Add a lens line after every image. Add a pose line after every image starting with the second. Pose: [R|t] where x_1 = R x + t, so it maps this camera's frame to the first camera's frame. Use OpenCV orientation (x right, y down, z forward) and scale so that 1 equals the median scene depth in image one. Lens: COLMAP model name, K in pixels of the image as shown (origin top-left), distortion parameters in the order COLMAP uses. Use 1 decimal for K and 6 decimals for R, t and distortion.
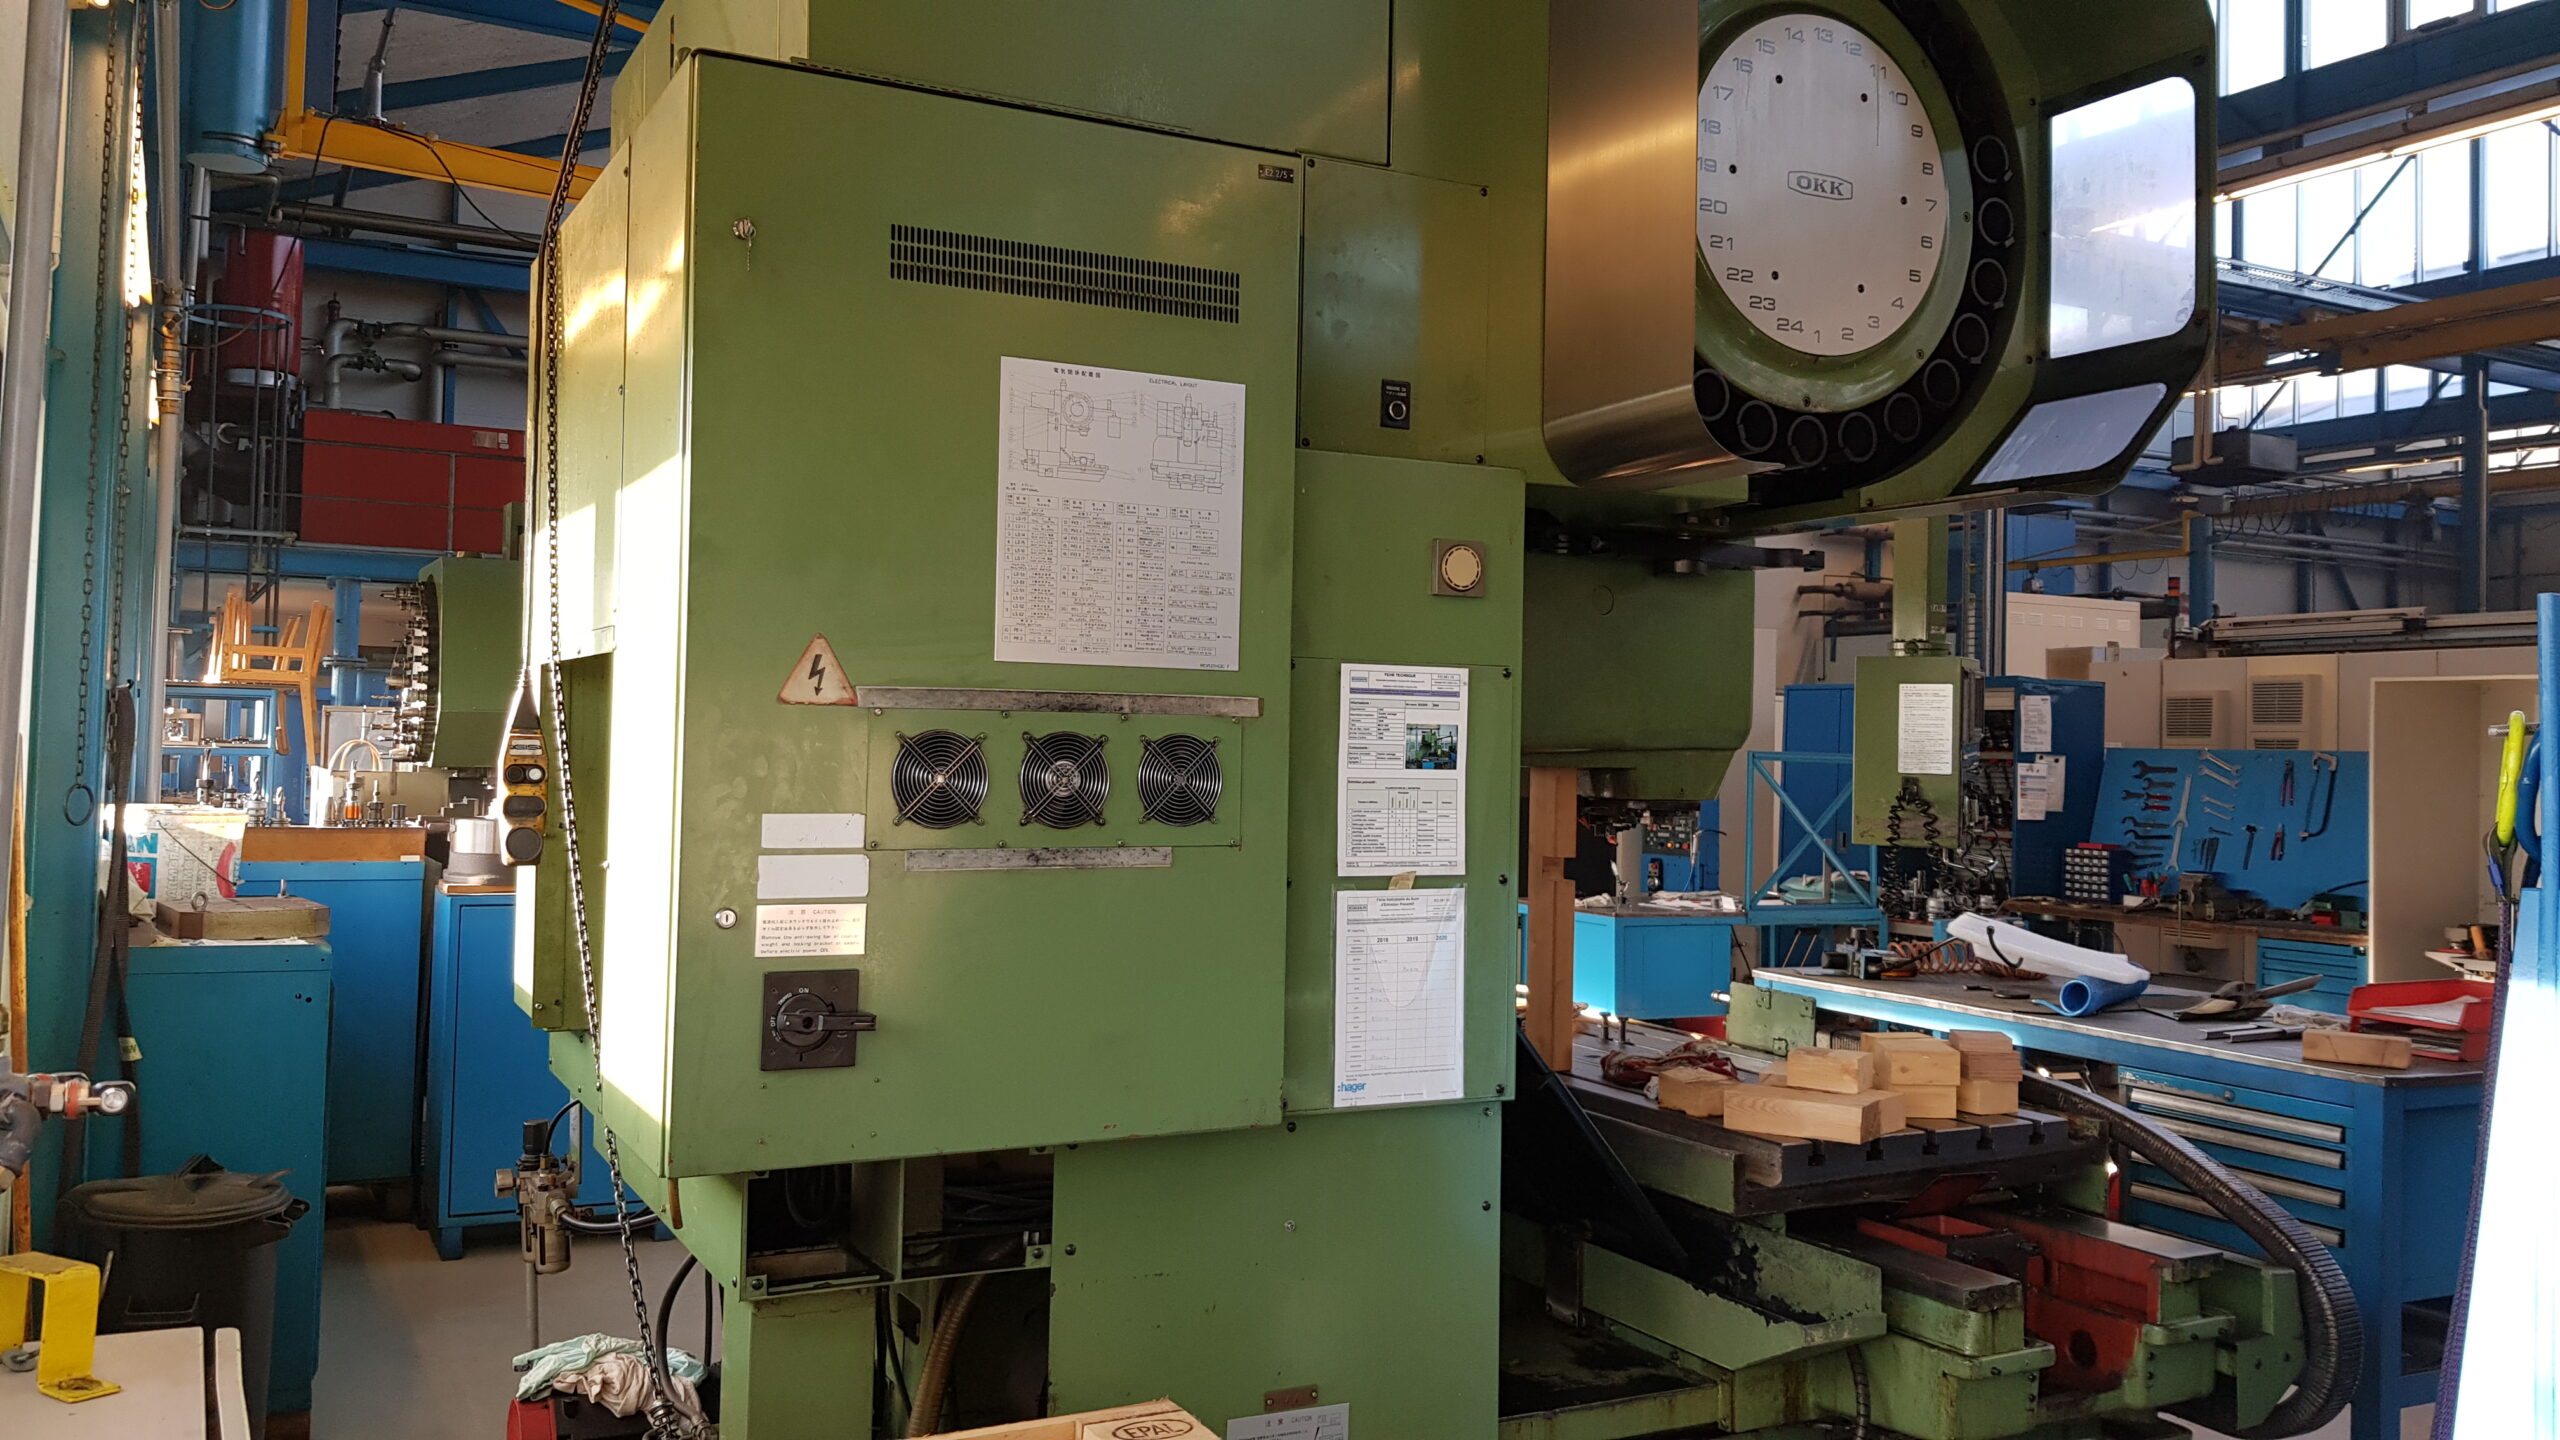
lens RADIAL K [[2023.7, 0, 1280.2], [0, 2023.7, 709.9], [0, 0, 1]] dist [0.028811, -0.042524]
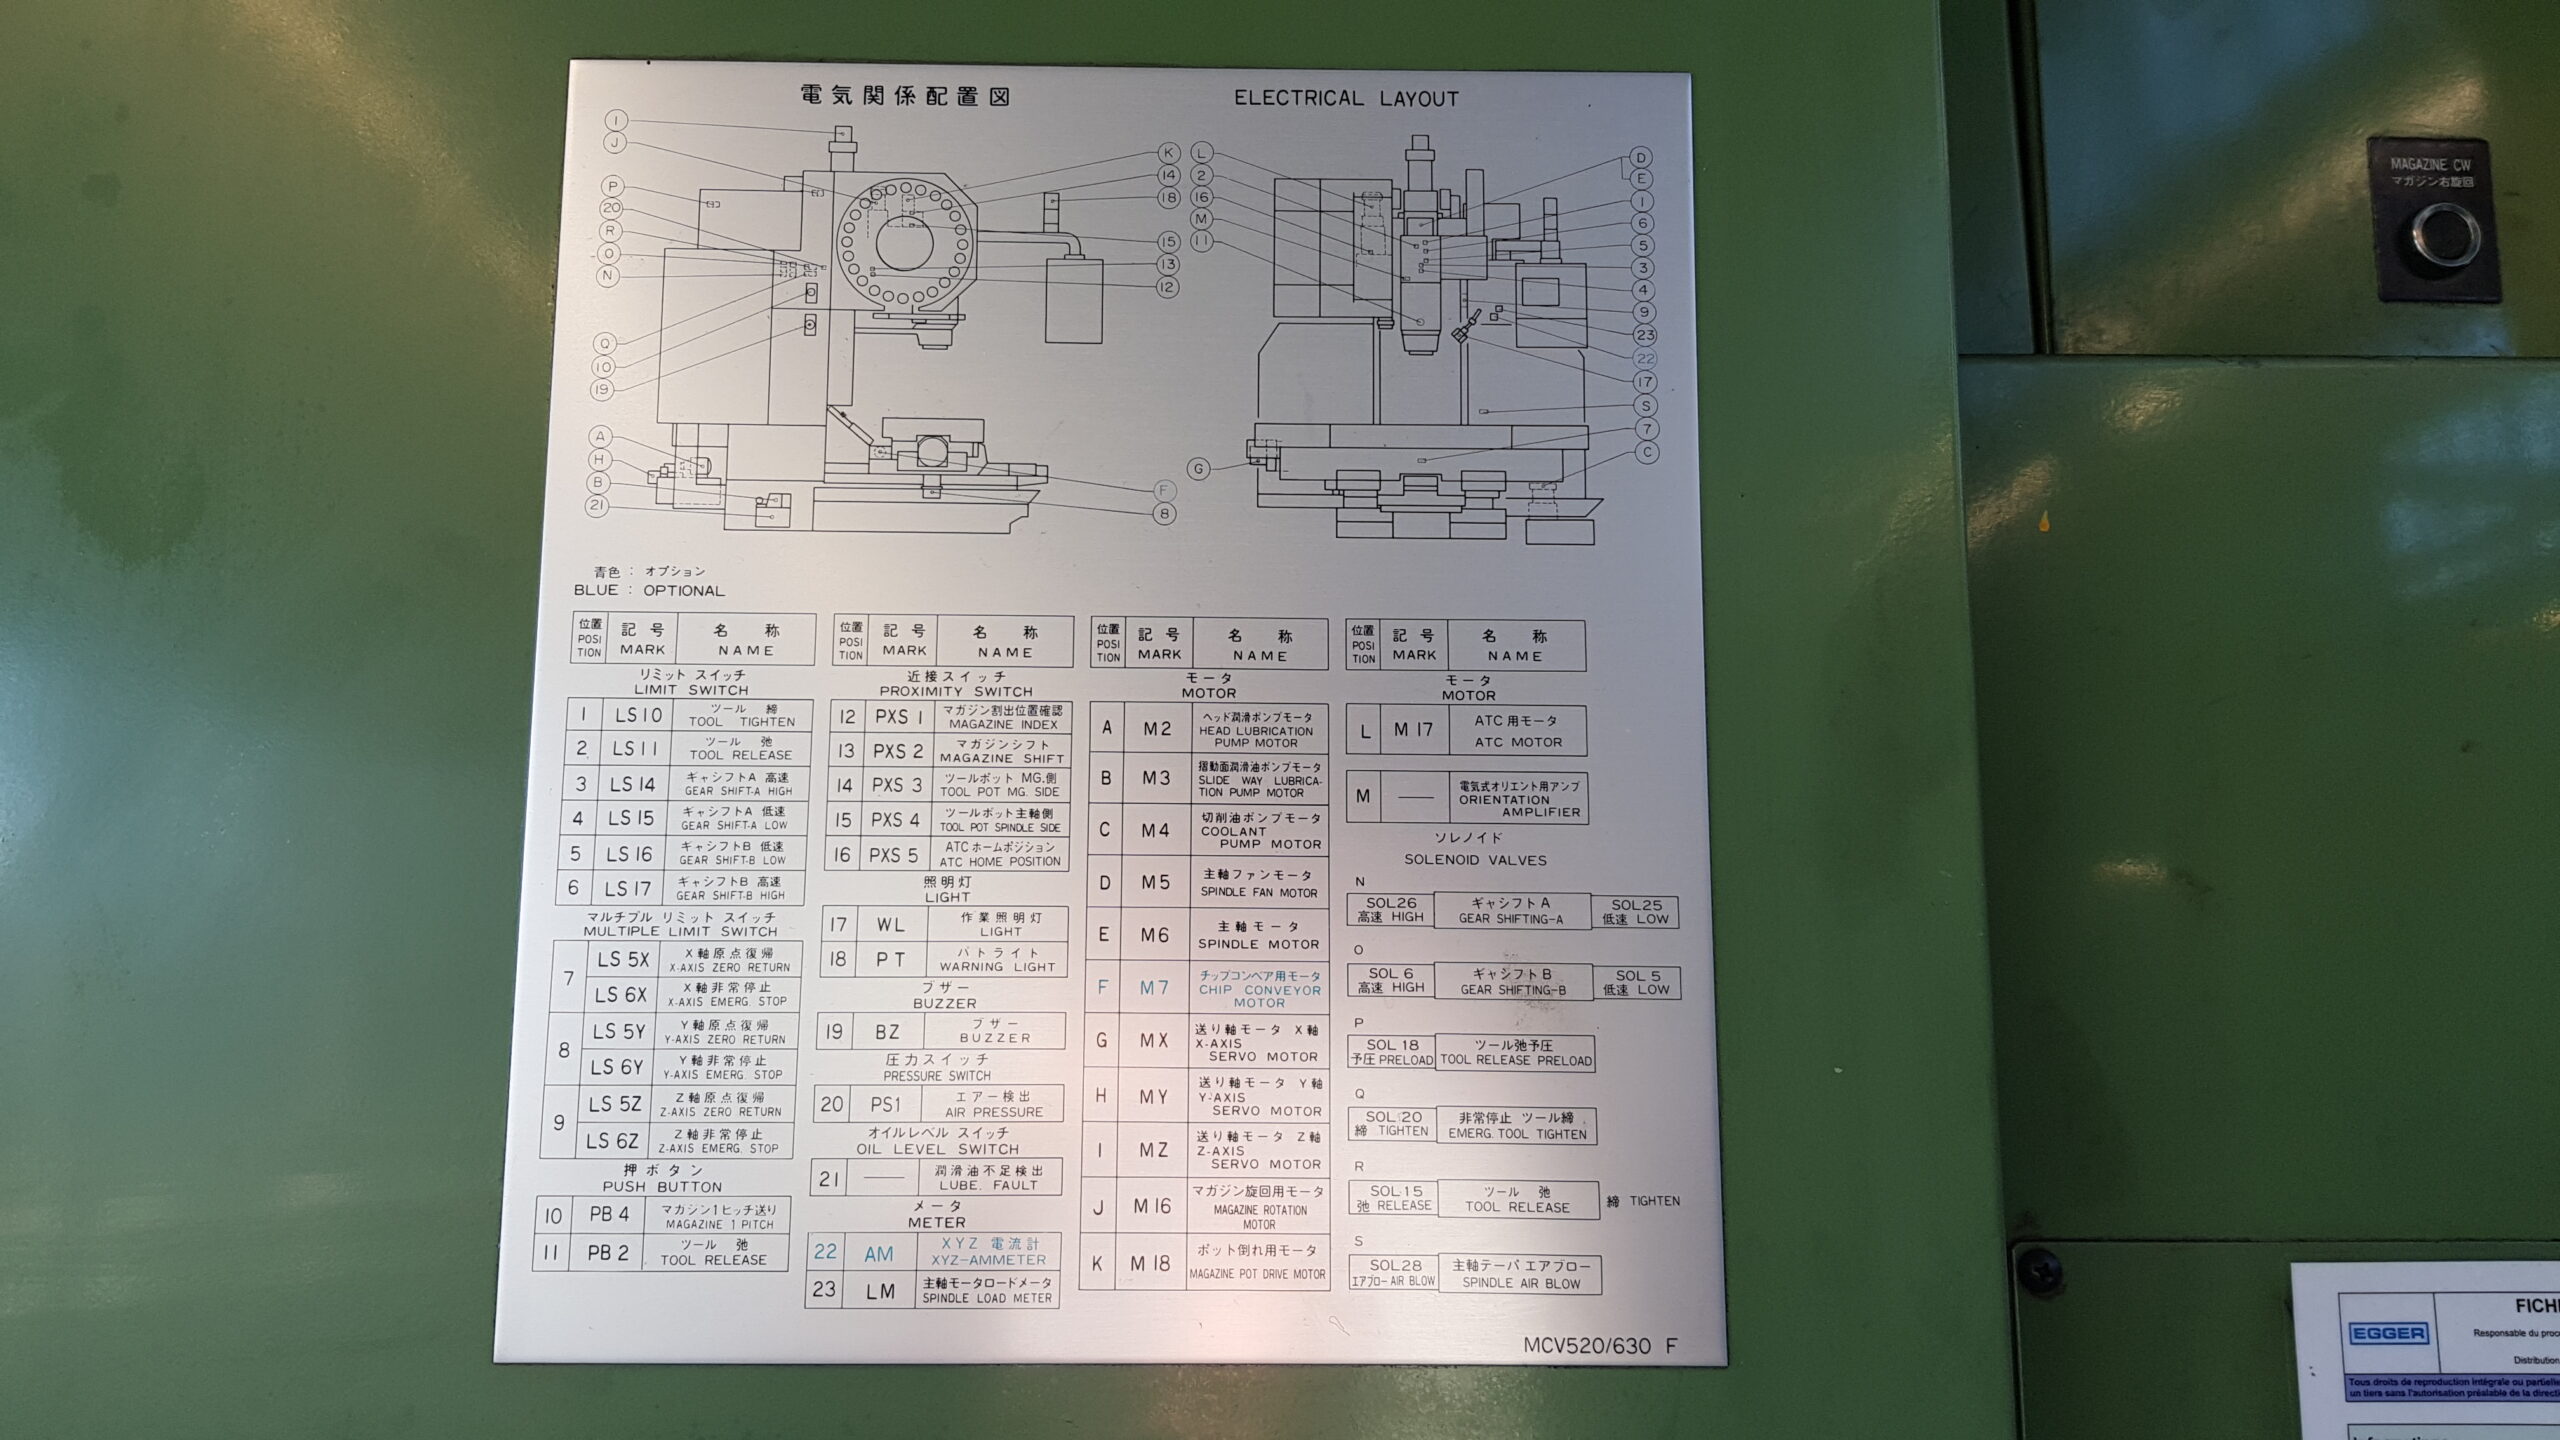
lens RADIAL K [[2023.7, 0, 1274.6], [0, 2023.7, 723.1], [0, 0, 1]] dist [0.028811, -0.042524]
pose [[0.893940, -0.088460, -0.439370, 0.033781], [0.024452, 0.988495, -0.149267, -0.051196], [0.447519, 0.122692, 0.885818, 0.739316]]
